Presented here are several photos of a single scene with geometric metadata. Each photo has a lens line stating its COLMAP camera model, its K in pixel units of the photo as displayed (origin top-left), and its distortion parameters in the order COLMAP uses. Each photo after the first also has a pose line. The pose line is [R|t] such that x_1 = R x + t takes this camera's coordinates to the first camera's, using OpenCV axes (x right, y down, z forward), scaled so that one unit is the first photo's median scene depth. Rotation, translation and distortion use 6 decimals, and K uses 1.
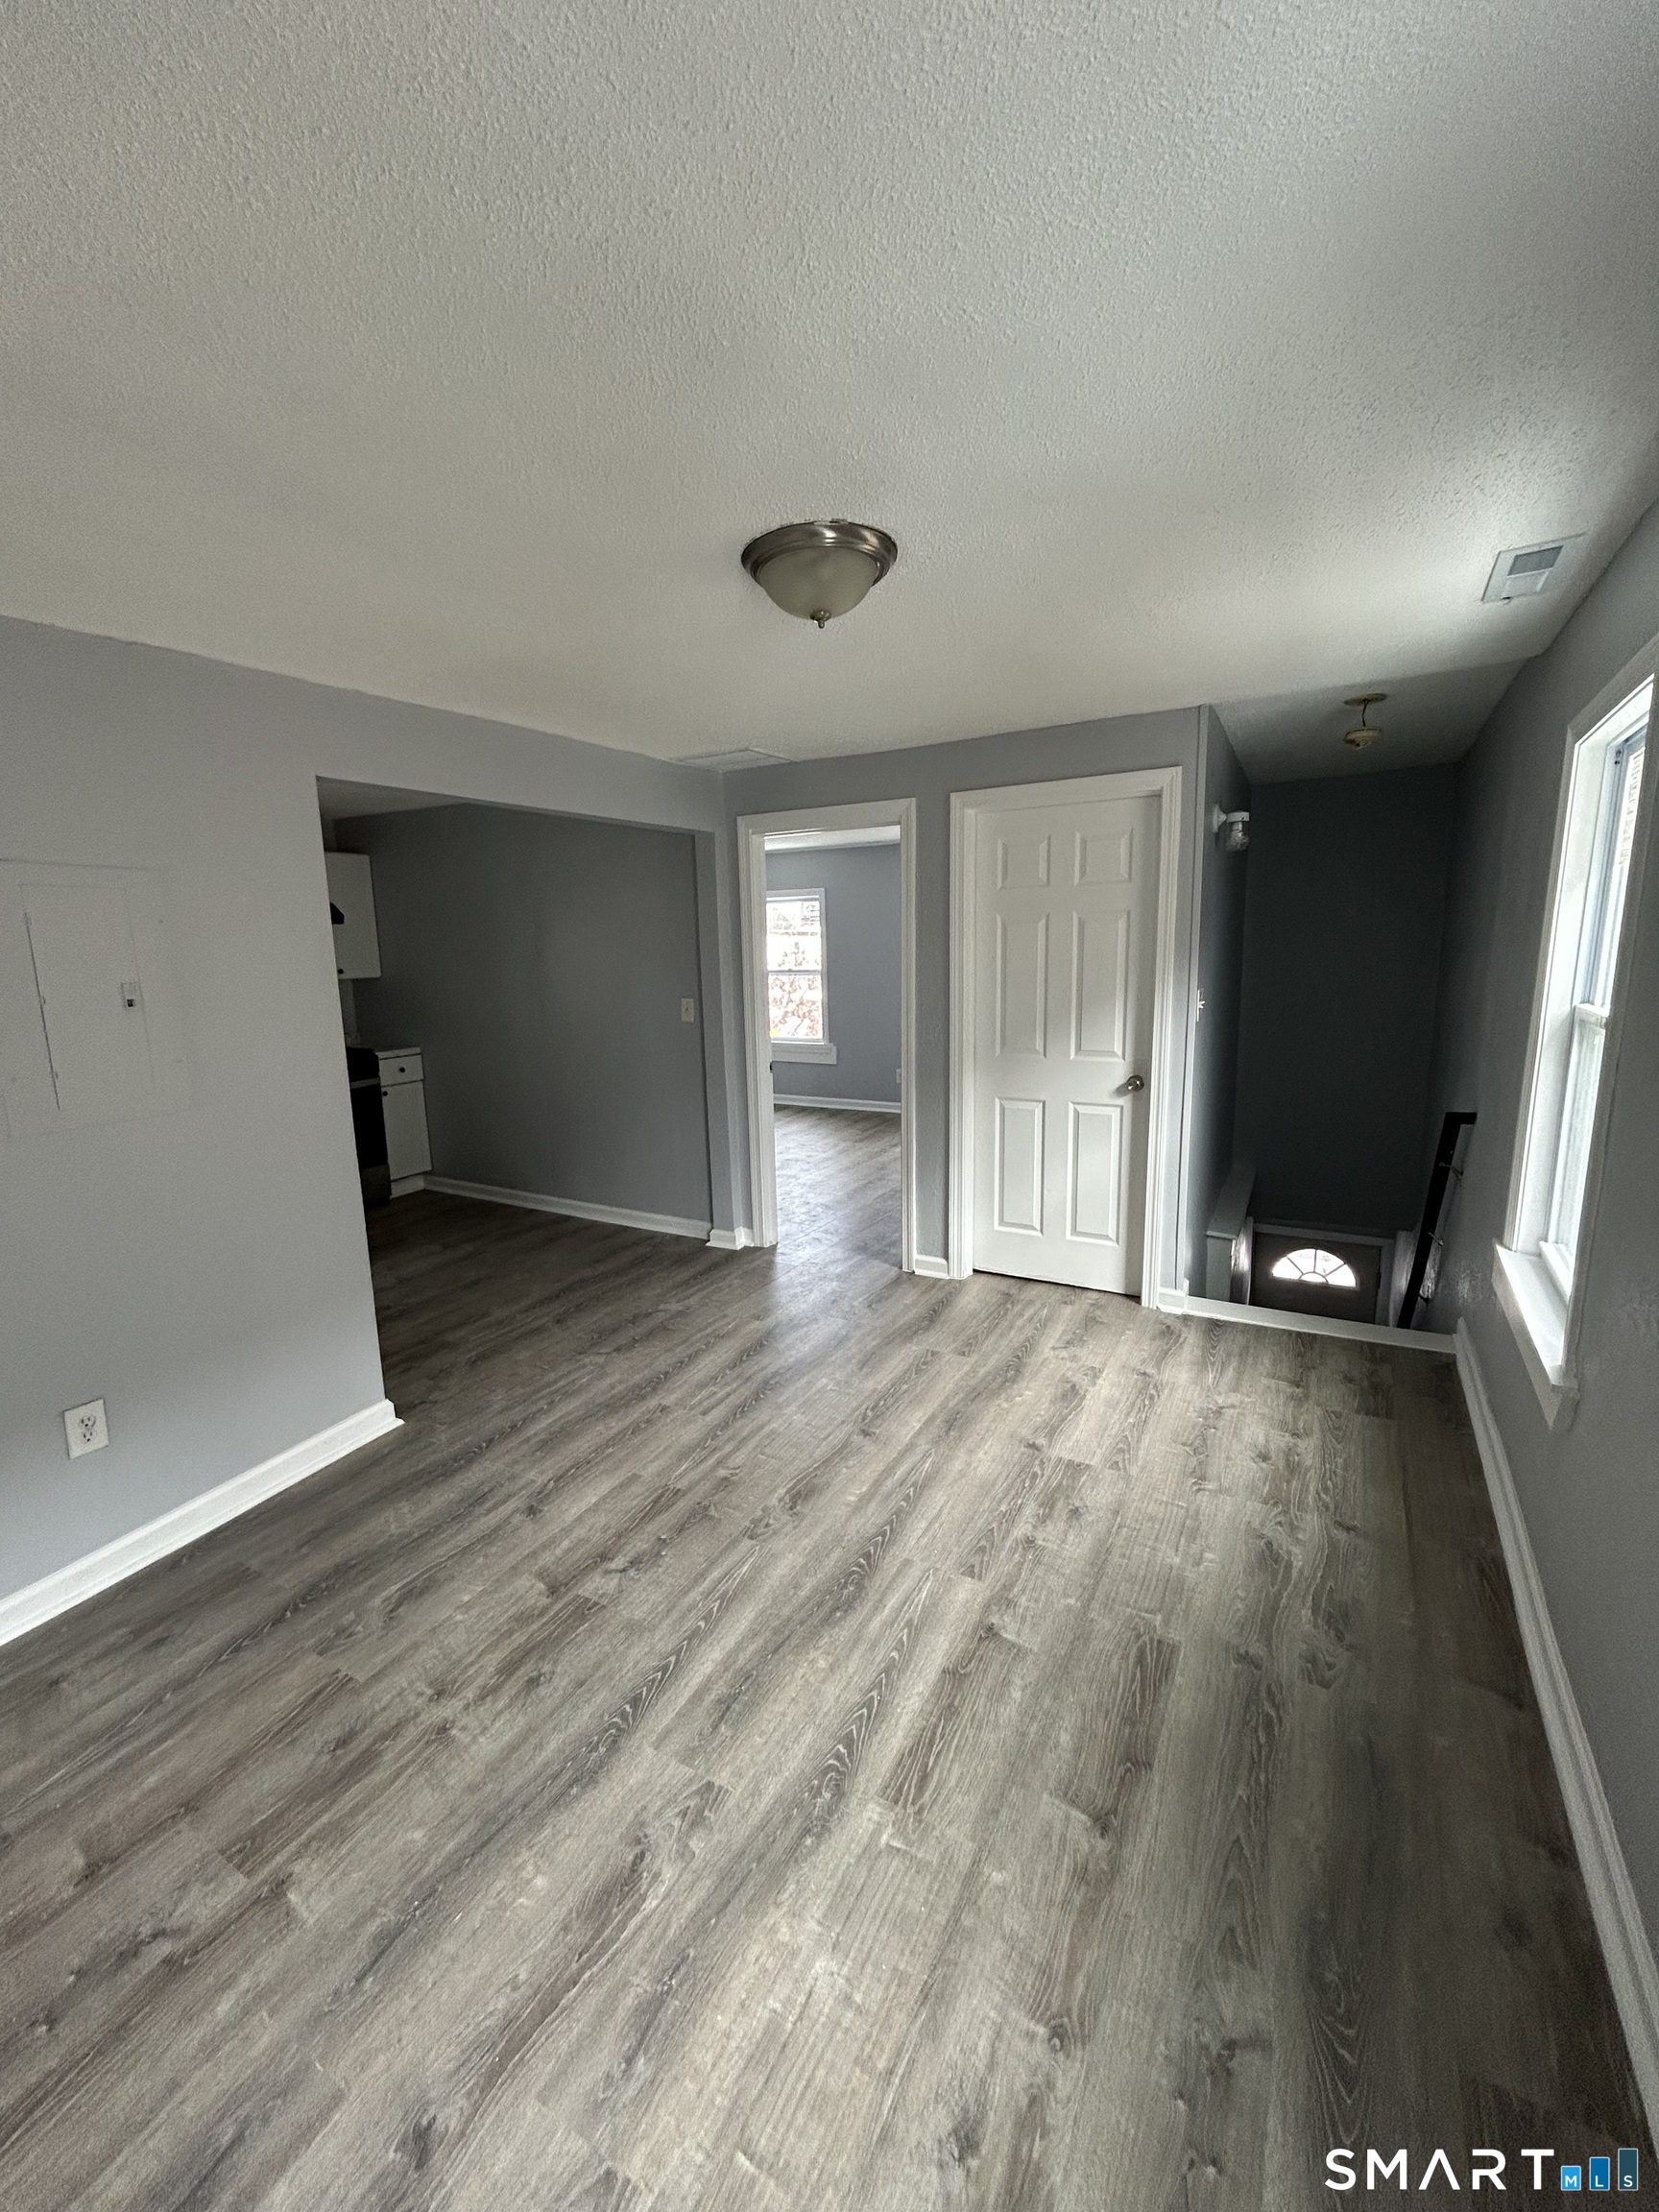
lens RADIAL K [[898.0, 0, 825.5], [0, 898.0, 1108.3], [0, 0, 1]] dist [-0.003128, 0.003362]
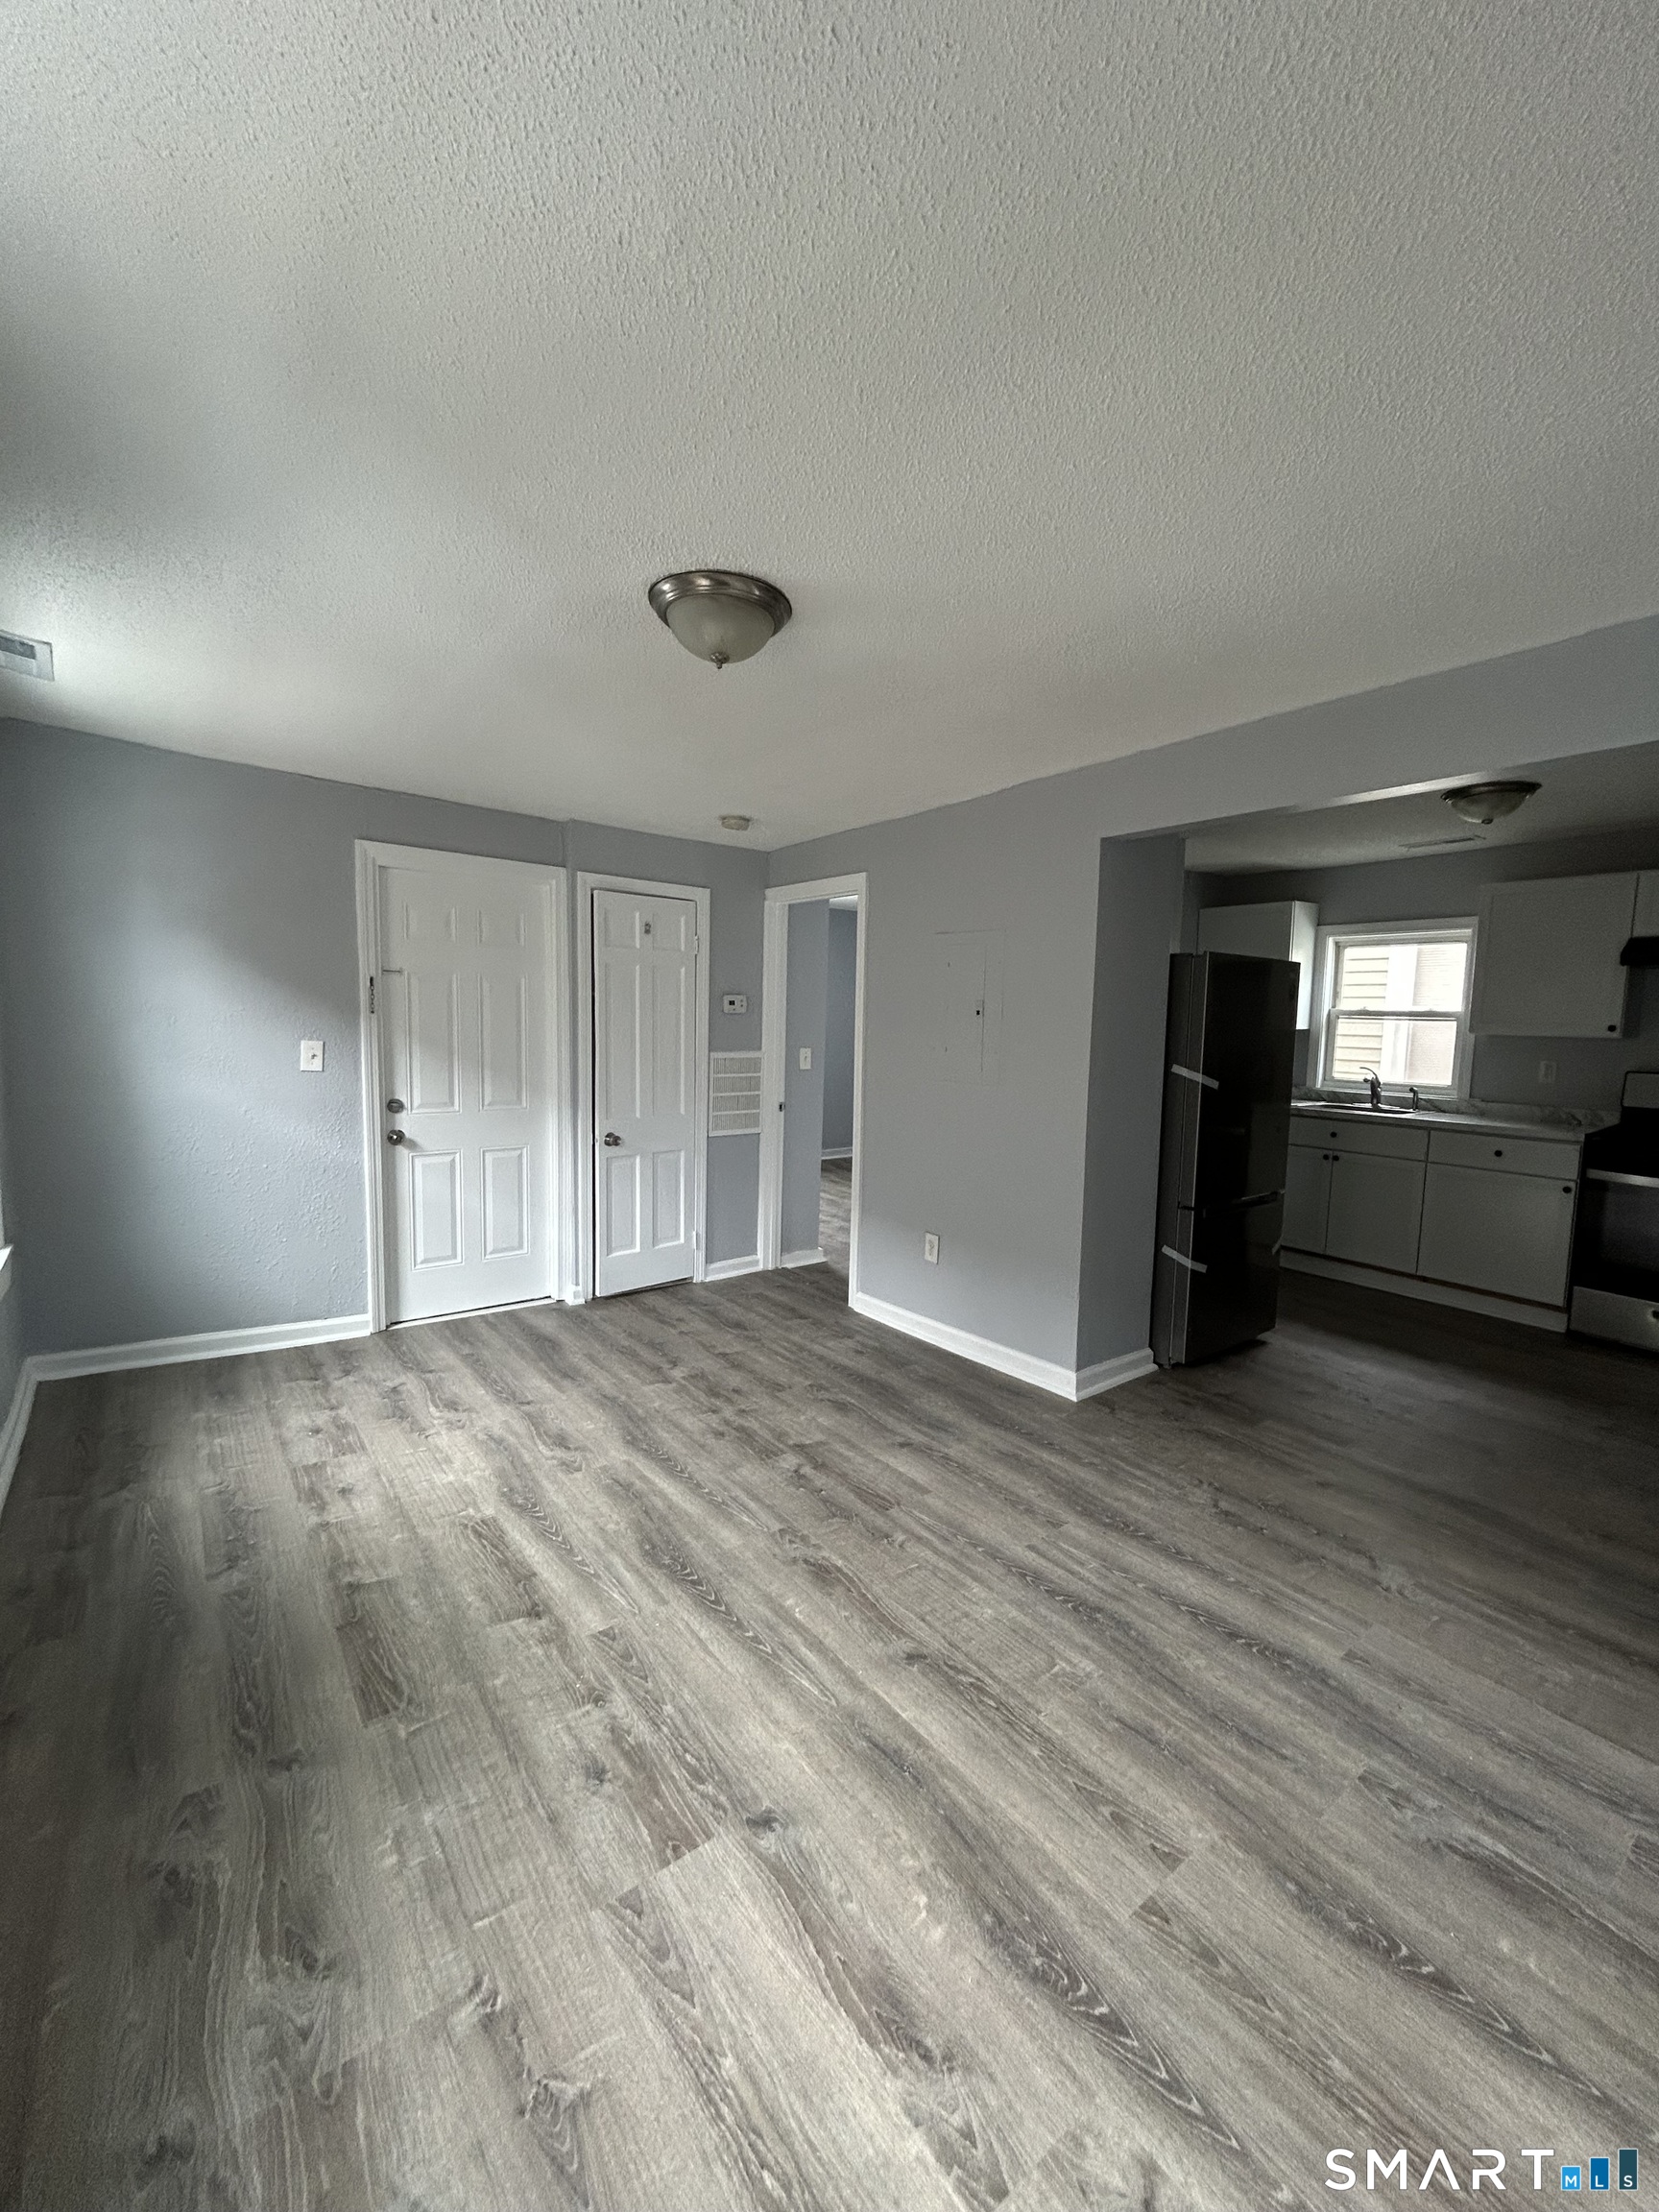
lens RADIAL K [[898.0, 0, 833.3], [0, 898.0, 1106.9], [0, 0, 1]] dist [-0.003128, 0.003362]
pose [[-0.395544, 0.106707, -0.912227, 0.811325], [-0.182257, 0.964356, 0.191831, -0.209053], [0.900182, 0.242137, -0.361997, 1.349334]]
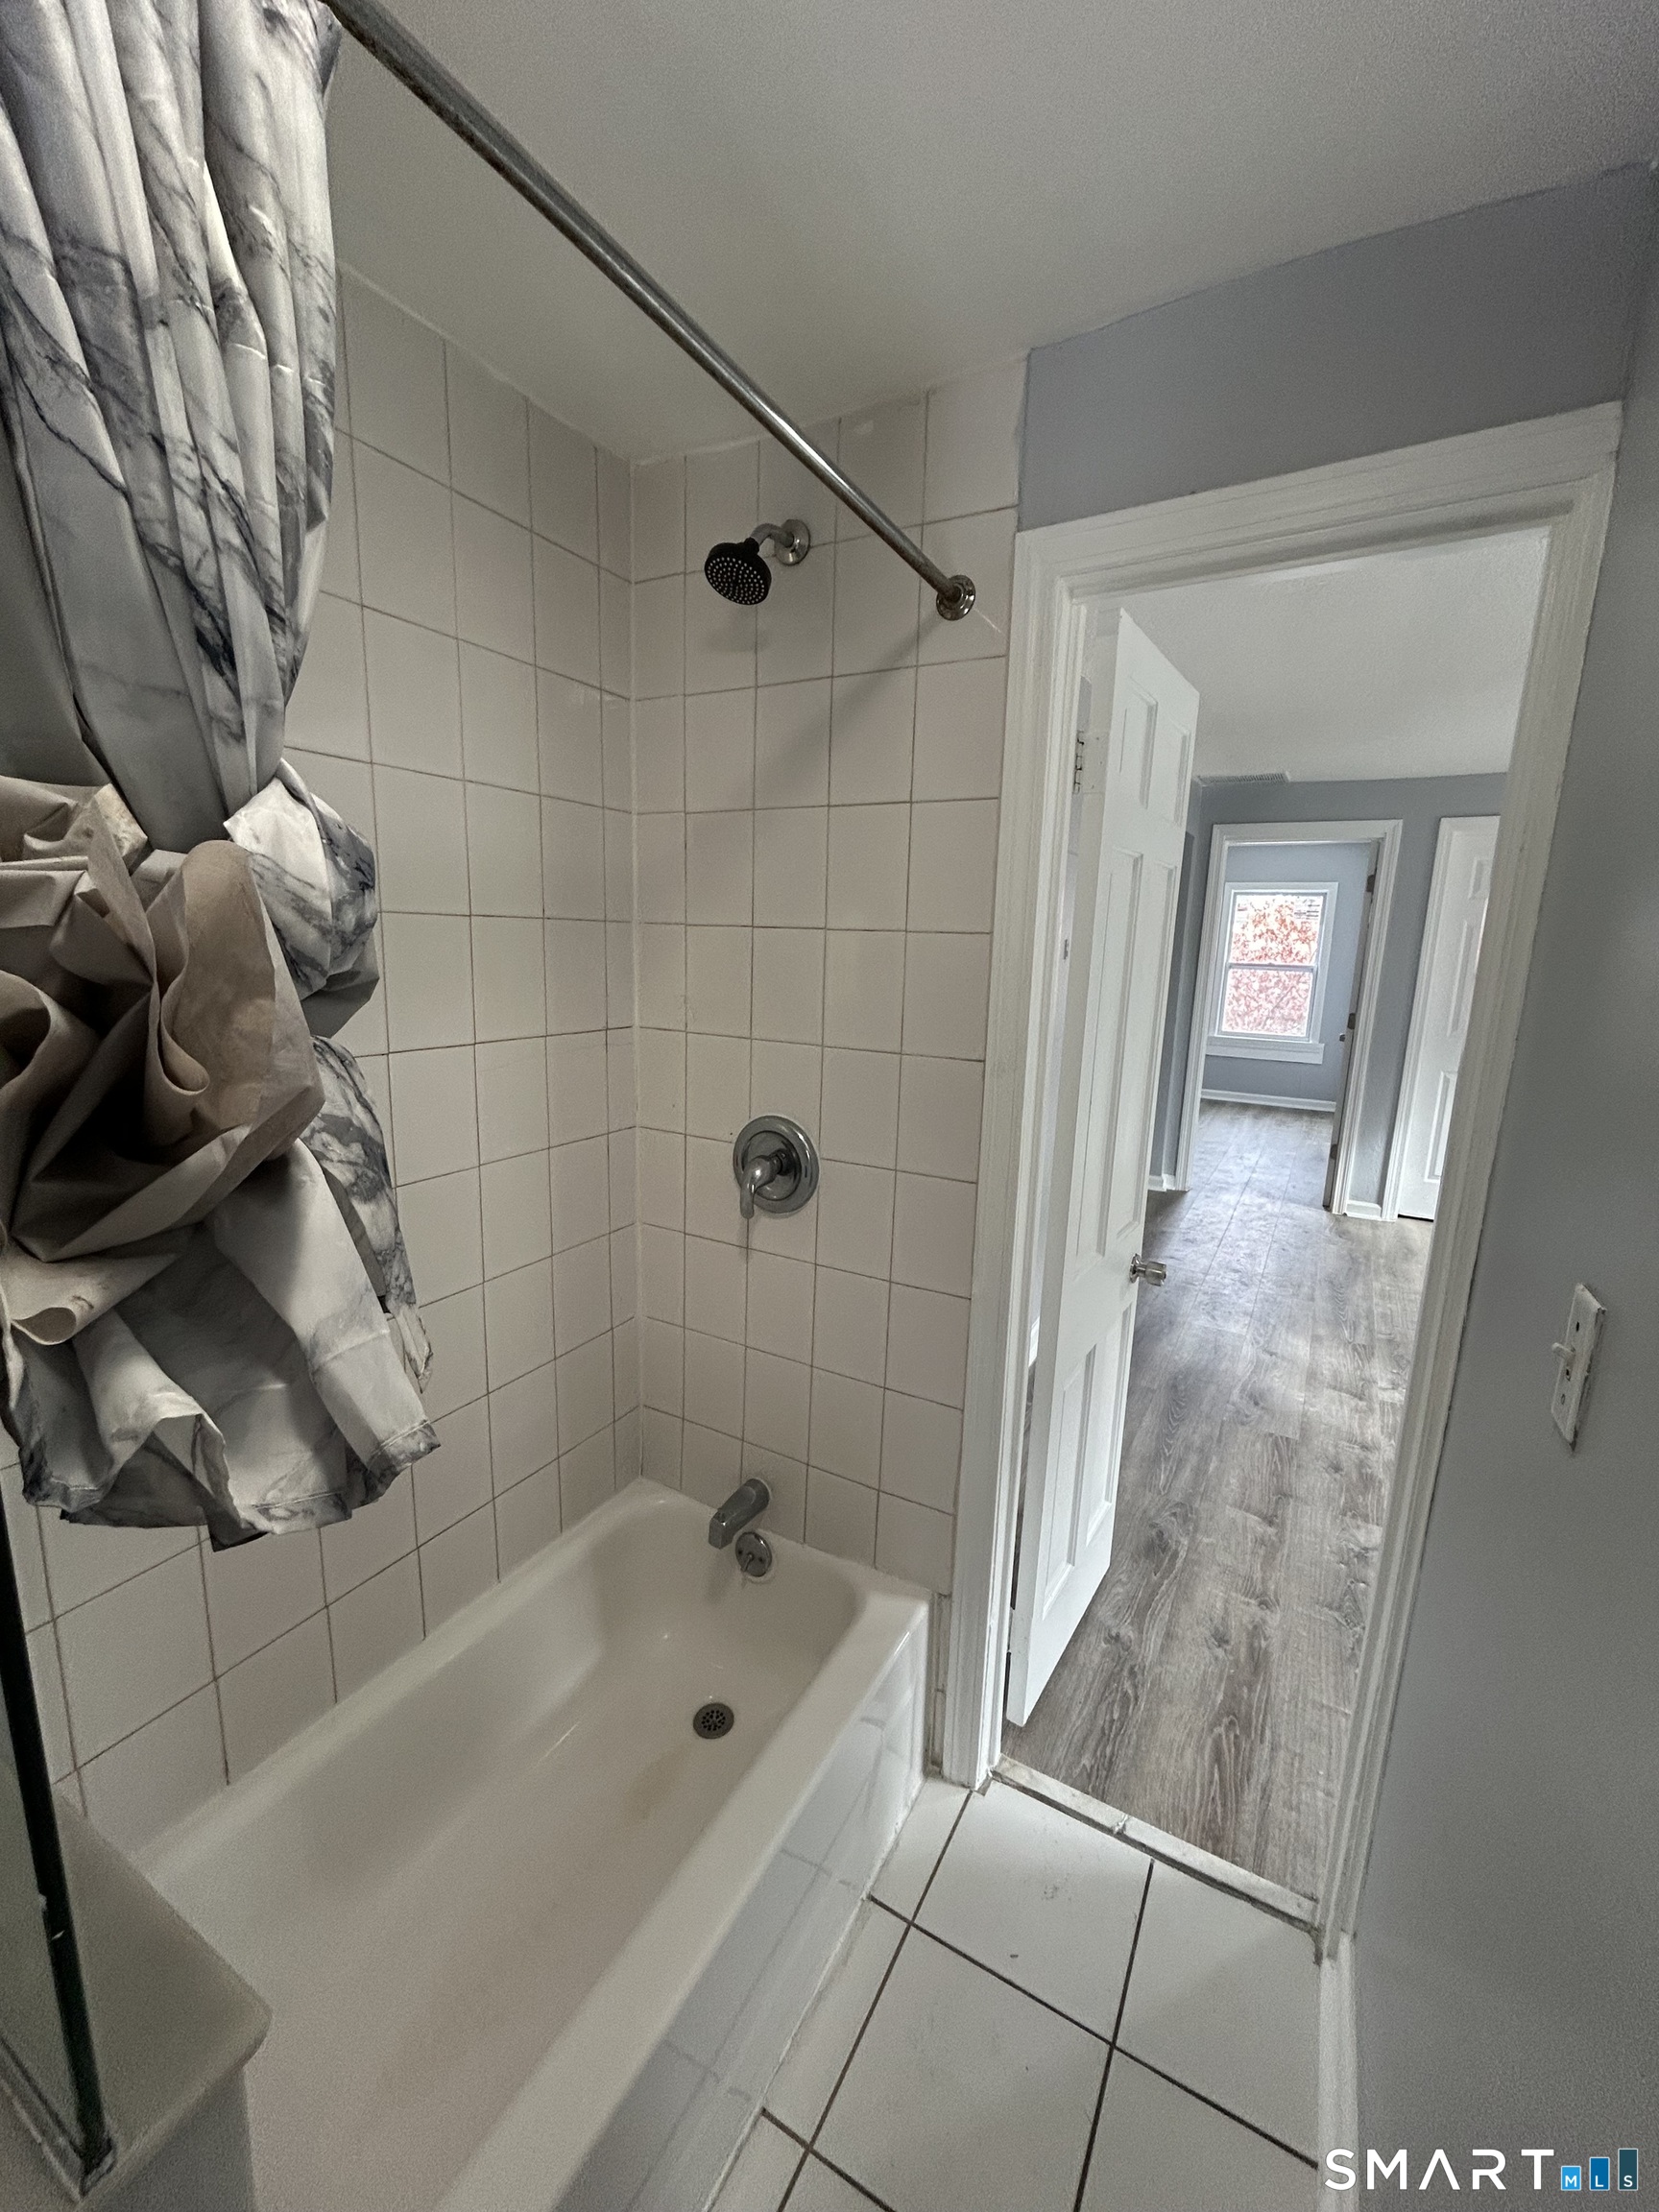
lens RADIAL K [[898.0, 0, 844.9], [0, 898.0, 1115.3], [0, 0, 1]] dist [-0.003128, 0.003362]
pose [[0.998091, 0.057317, 0.023012, -1.089435], [-0.057633, 0.998249, 0.013307, 0.130895], [-0.022209, -0.014608, 0.999647, -0.323829]]
